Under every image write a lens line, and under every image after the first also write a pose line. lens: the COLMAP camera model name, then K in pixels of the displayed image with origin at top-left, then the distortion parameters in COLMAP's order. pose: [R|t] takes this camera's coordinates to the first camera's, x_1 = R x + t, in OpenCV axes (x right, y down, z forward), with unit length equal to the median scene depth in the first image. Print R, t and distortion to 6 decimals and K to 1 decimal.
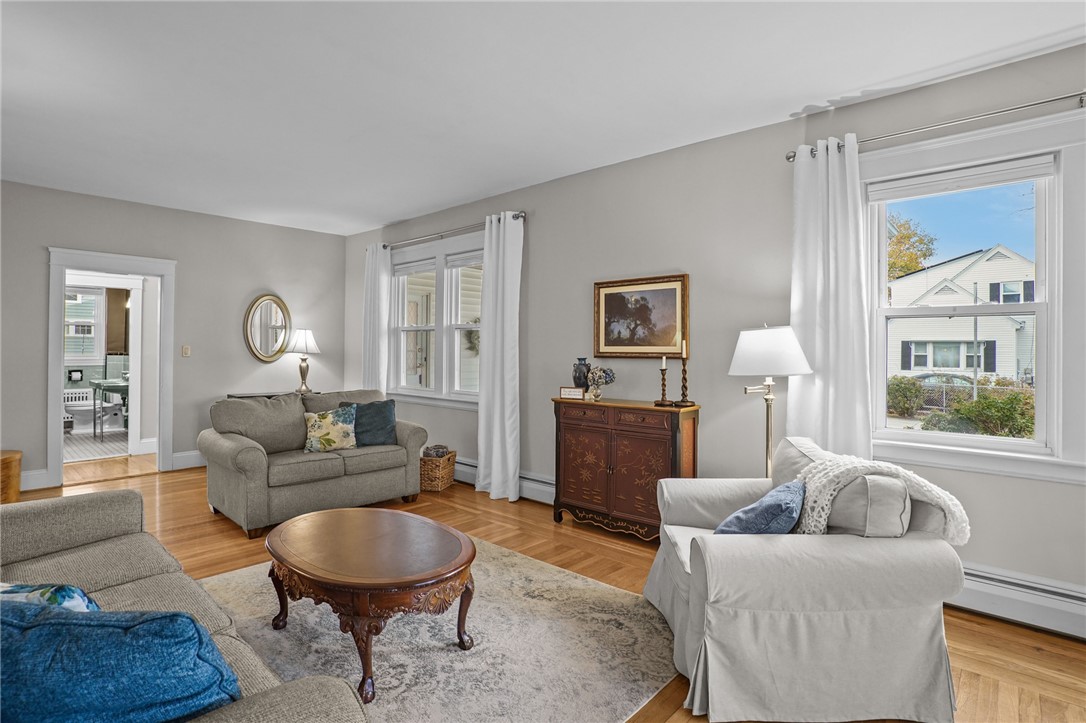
lens RADIAL K [[547.0, 0, 537.9], [0, 547.0, 348.1], [0, 0, 1]] dist [-0.081014, 0.037143]
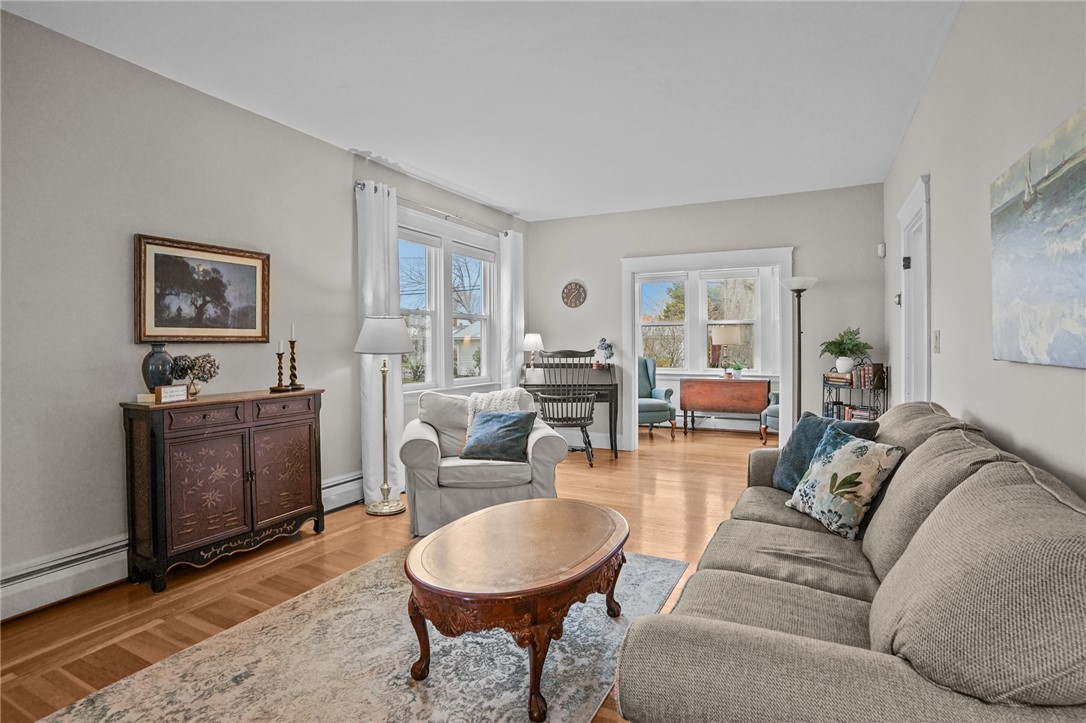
lens RADIAL K [[548.1, 0, 546.6], [0, 548.1, 345.7], [0, 0, 1]] dist [-0.032902, 0.020550]
pose [[-0.262777, -0.012760, 0.964772, -0.718627], [-0.001690, 0.999917, 0.012765, 0.011301], [-0.964855, 0.001724, -0.262777, 0.714518]]
